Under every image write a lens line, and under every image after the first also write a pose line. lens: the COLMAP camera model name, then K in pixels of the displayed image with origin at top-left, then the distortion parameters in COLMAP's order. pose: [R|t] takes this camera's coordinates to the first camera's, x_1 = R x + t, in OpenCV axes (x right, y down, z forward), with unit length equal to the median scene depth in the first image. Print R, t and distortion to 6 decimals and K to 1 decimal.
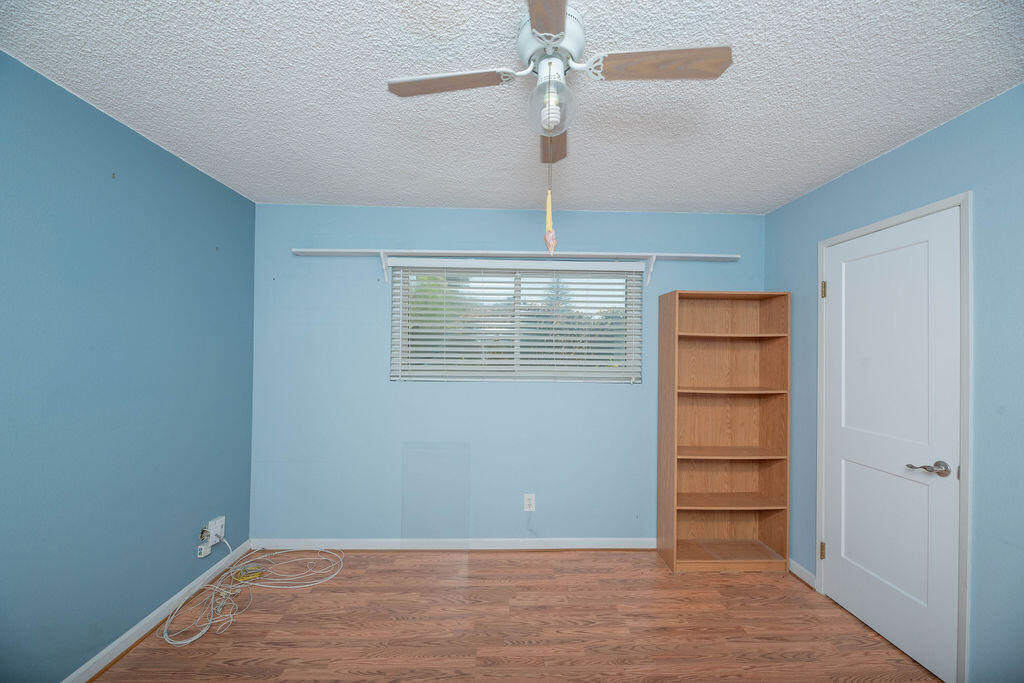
lens RADIAL K [[411.2, 0, 509.5], [0, 411.2, 346.5], [0, 0, 1]] dist [0.001815, -0.004081]
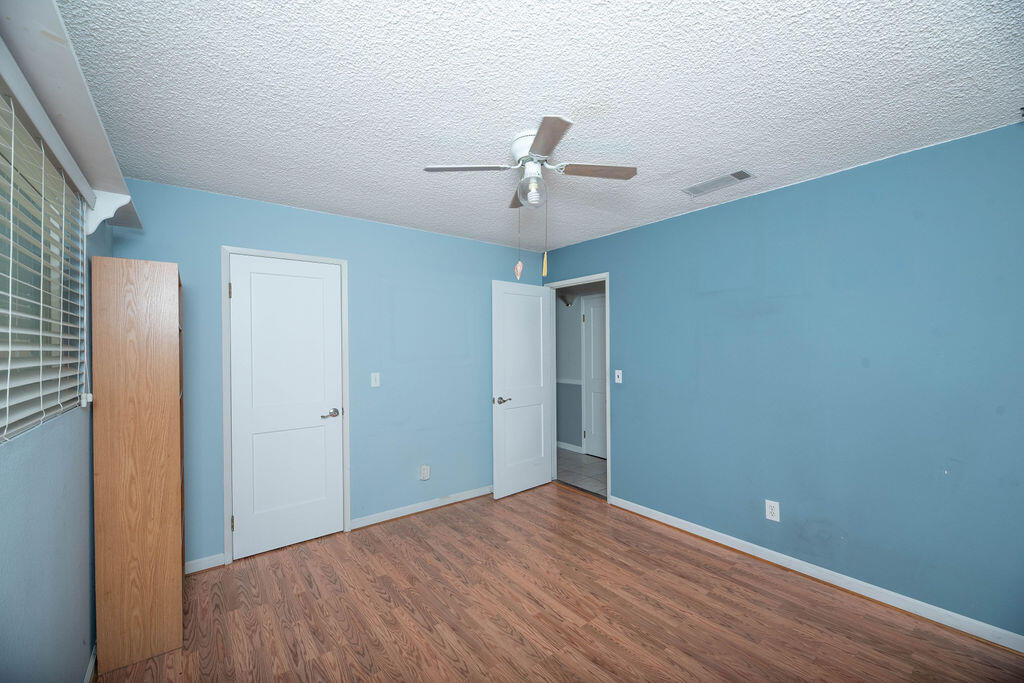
lens RADIAL K [[411.2, 0, 509.5], [0, 411.2, 346.5], [0, 0, 1]] dist [0.001815, -0.004081]
pose [[-0.589327, -0.000706, 0.807894, -0.682416], [-0.003667, 0.999992, -0.001800, 0.012819], [-0.807886, -0.004023, -0.589325, 1.210510]]
